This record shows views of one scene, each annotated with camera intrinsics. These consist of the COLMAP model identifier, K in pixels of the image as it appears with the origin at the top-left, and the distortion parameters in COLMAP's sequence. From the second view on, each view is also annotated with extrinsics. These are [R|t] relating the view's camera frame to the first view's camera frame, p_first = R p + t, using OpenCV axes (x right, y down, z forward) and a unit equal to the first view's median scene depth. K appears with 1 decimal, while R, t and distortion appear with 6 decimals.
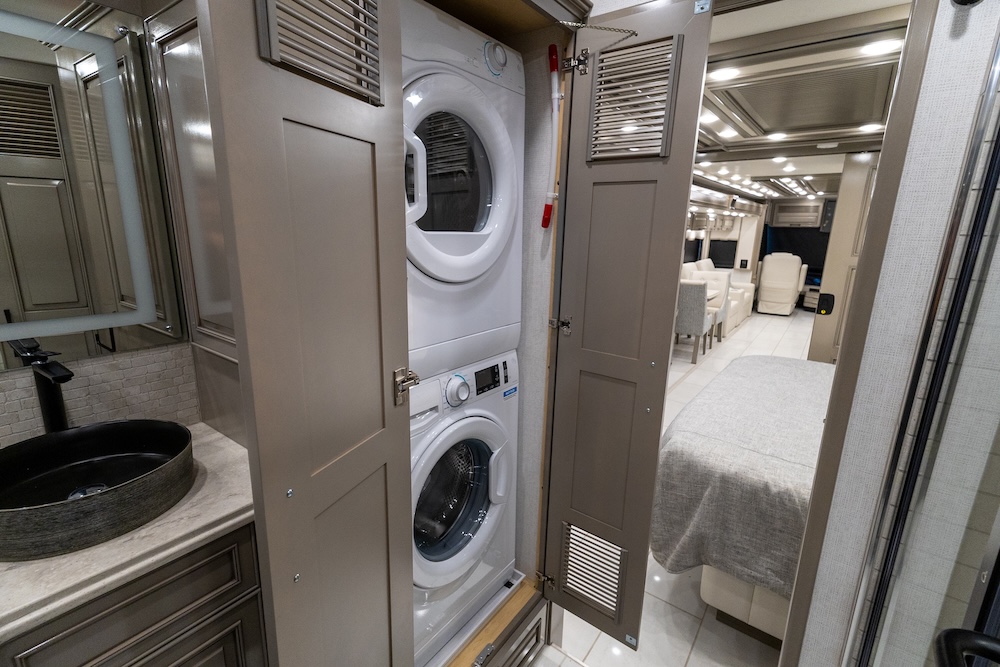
lens RADIAL K [[456.2, 0, 500.0], [0, 456.2, 333.5], [0, 0, 1]] dist [0.022272, -0.000065]
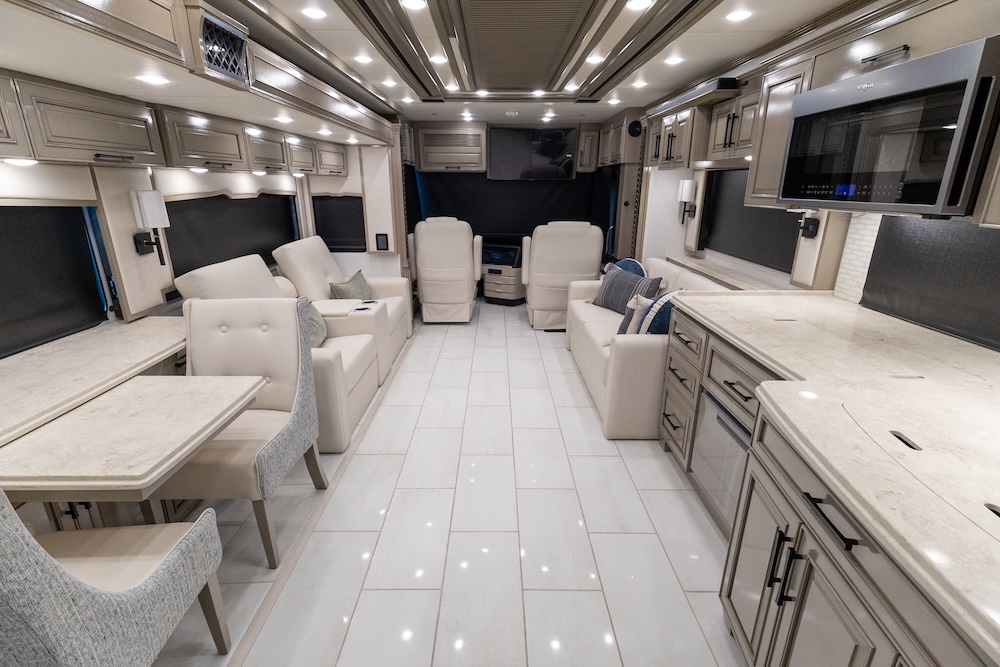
lens RADIAL K [[456.2, 0, 500.0], [0, 456.2, 333.5], [0, 0, 1]] dist [0.022272, -0.000065]
pose [[0.799396, -0.201934, 0.565852, 0.318281], [0.151722, 0.979149, 0.135085, -0.098077], [-0.581332, -0.022134, 0.813366, 0.489615]]
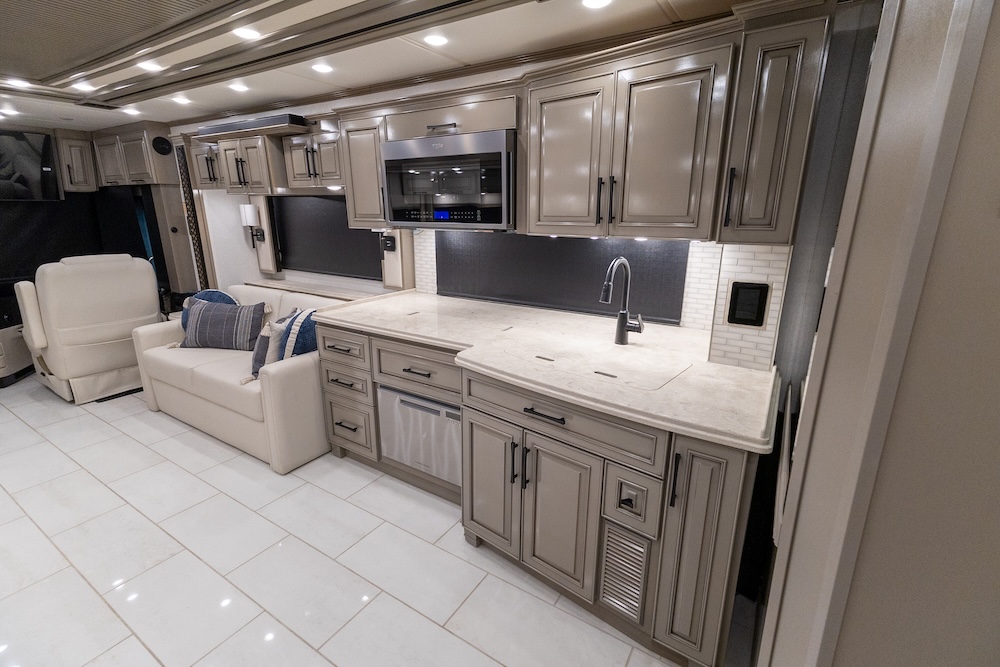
lens RADIAL K [[448.2, 0, 500.0], [0, 448.2, 333.5], [0, 0, 1]] dist [0.002647, 0.000089]
pose [[-0.075097, -0.283298, 0.956087, 0.271059], [0.224382, 0.929405, 0.293016, -0.114868], [-0.971603, 0.236533, -0.006229, 0.553123]]
